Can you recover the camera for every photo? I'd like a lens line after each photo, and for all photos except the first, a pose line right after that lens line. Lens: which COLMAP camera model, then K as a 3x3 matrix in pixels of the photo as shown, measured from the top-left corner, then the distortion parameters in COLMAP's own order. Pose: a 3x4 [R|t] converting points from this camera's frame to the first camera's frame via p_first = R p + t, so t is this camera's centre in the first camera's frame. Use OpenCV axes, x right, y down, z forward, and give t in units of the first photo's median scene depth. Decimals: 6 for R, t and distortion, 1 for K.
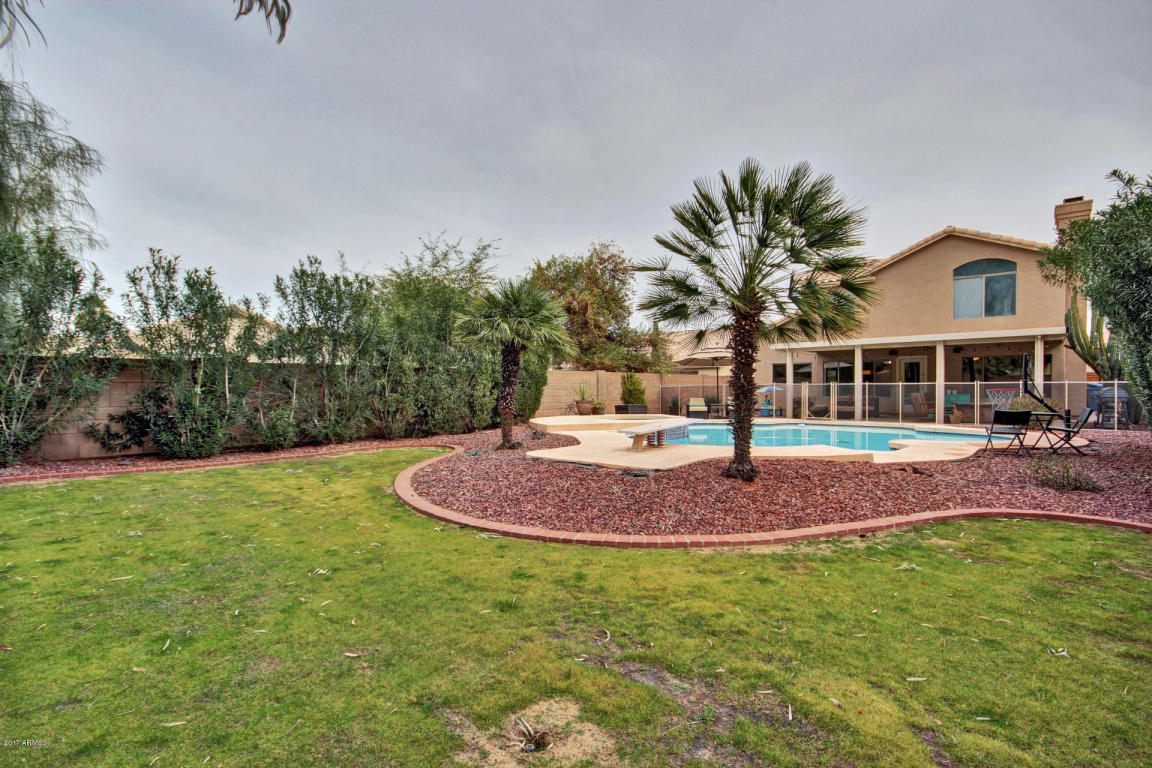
lens RADIAL K [[534.5, 0, 579.6], [0, 534.5, 390.2], [0, 0, 1]] dist [0.000853, -0.004469]
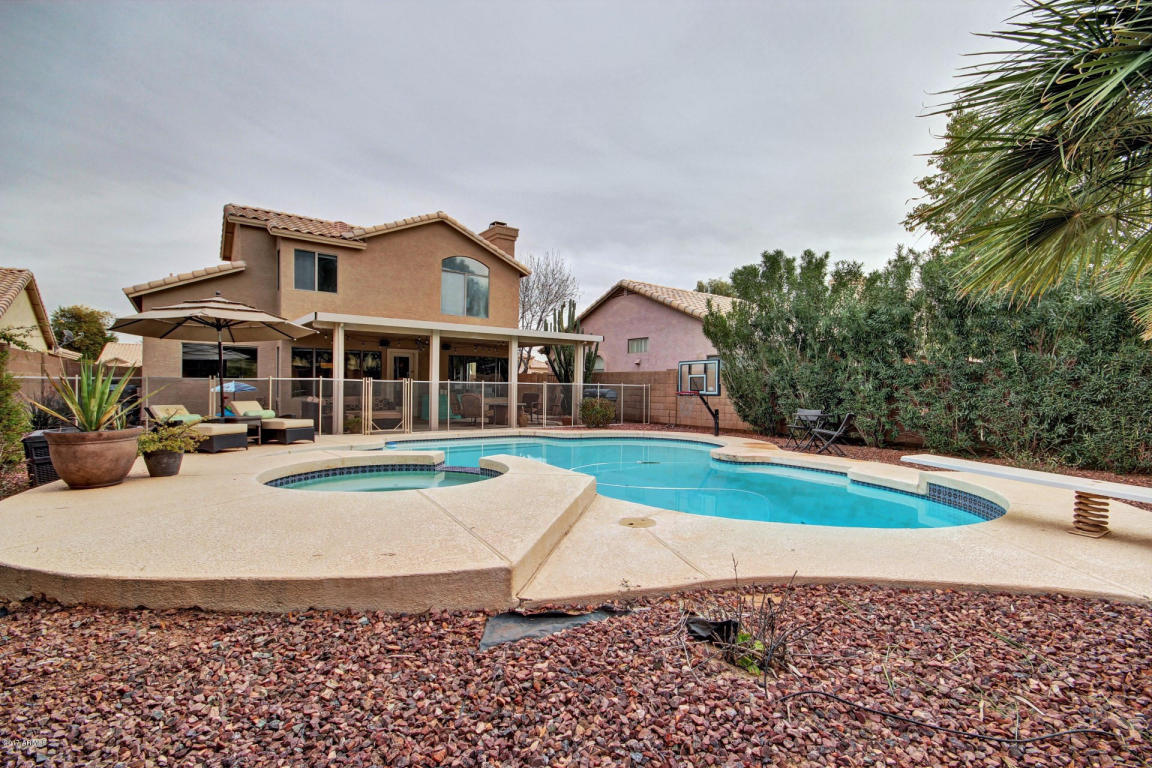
lens RADIAL K [[534.5, 0, 579.3], [0, 534.5, 389.5], [0, 0, 1]] dist [0.000853, -0.004469]
pose [[0.212900, 0.002170, 0.977071, -0.161324], [-0.008324, 0.999965, -0.000407, -0.002063], [-0.977038, -0.008046, 0.212911, 0.591552]]
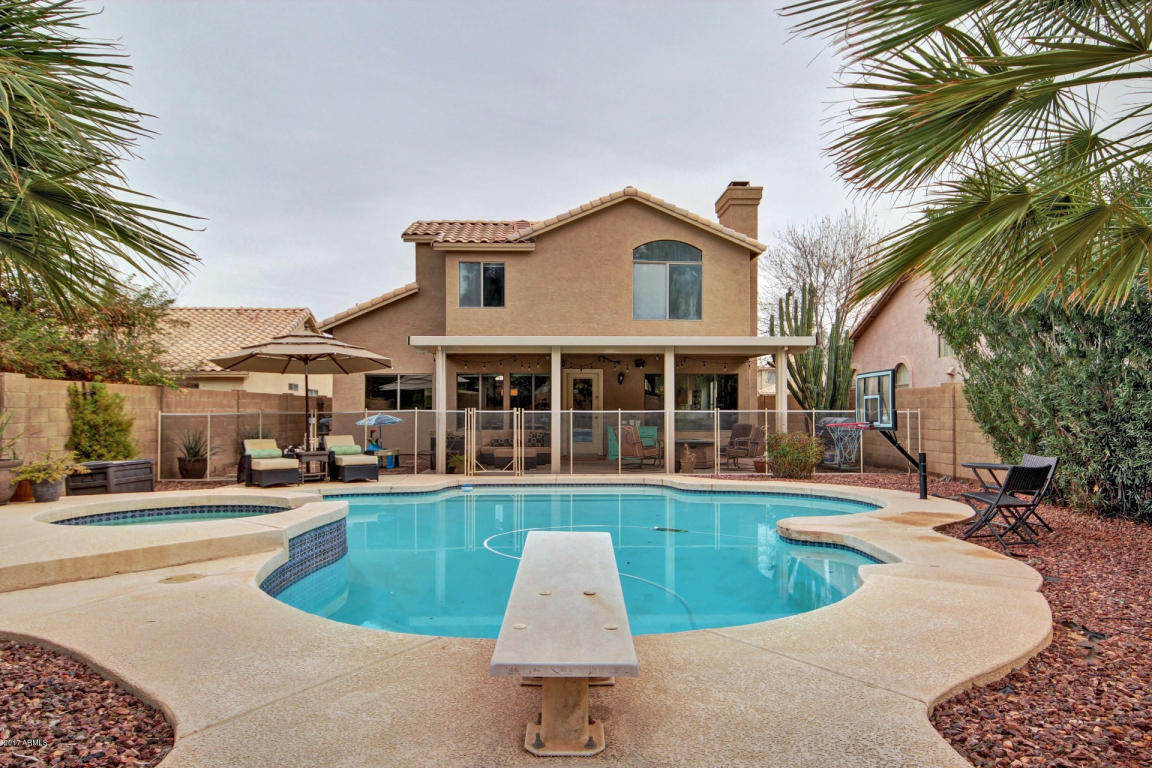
lens RADIAL K [[765.6, 0, 580.7], [0, 765.6, 391.9], [0, 0, 1]] dist [0.010219, 0.014790]
pose [[0.724590, 0.019739, 0.688897, -0.044458], [0.001463, 0.999543, -0.030178, -0.007210], [-0.689178, 0.022875, 0.724231, 0.333829]]
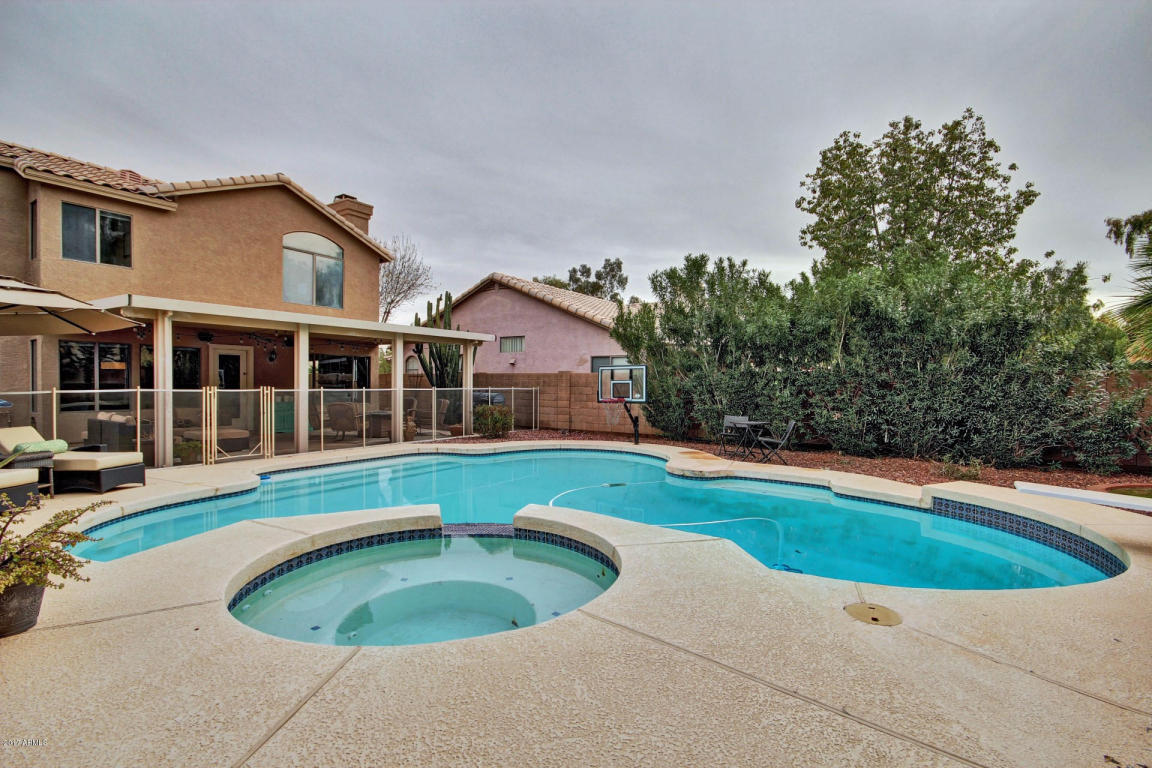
lens RADIAL K [[534.5, 0, 580.9], [0, 534.5, 392.1], [0, 0, 1]] dist [0.000853, -0.004469]
pose [[-0.127156, -0.013385, 0.991792, -0.098657], [-0.000916, 0.999910, 0.013377, -0.016320], [-0.991882, 0.000792, -0.127156, 0.711316]]
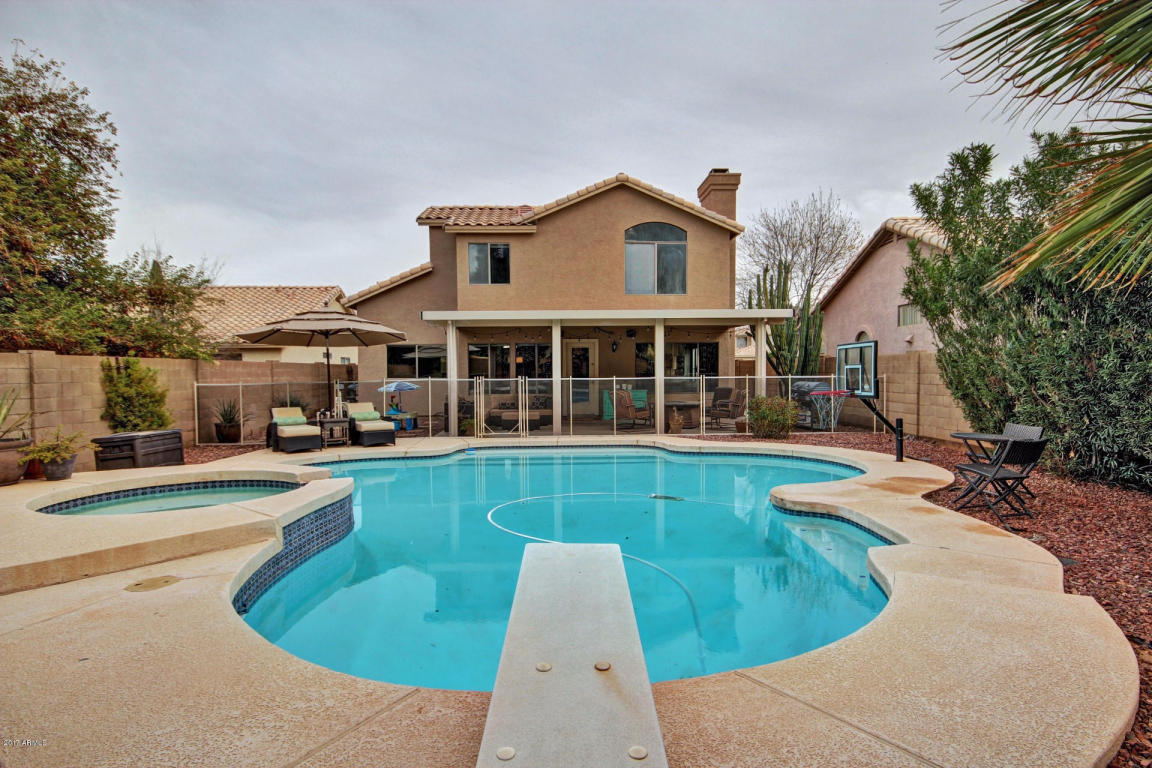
lens RADIAL K [[639.9, 0, 581.1], [0, 639.9, 393.4], [0, 0, 1]] dist [0.013272, -0.000256]
pose [[0.721009, -0.027501, 0.692380, -0.003596], [0.009464, 0.999510, 0.029845, -0.016119], [-0.692861, -0.014966, 0.720916, 0.379103]]
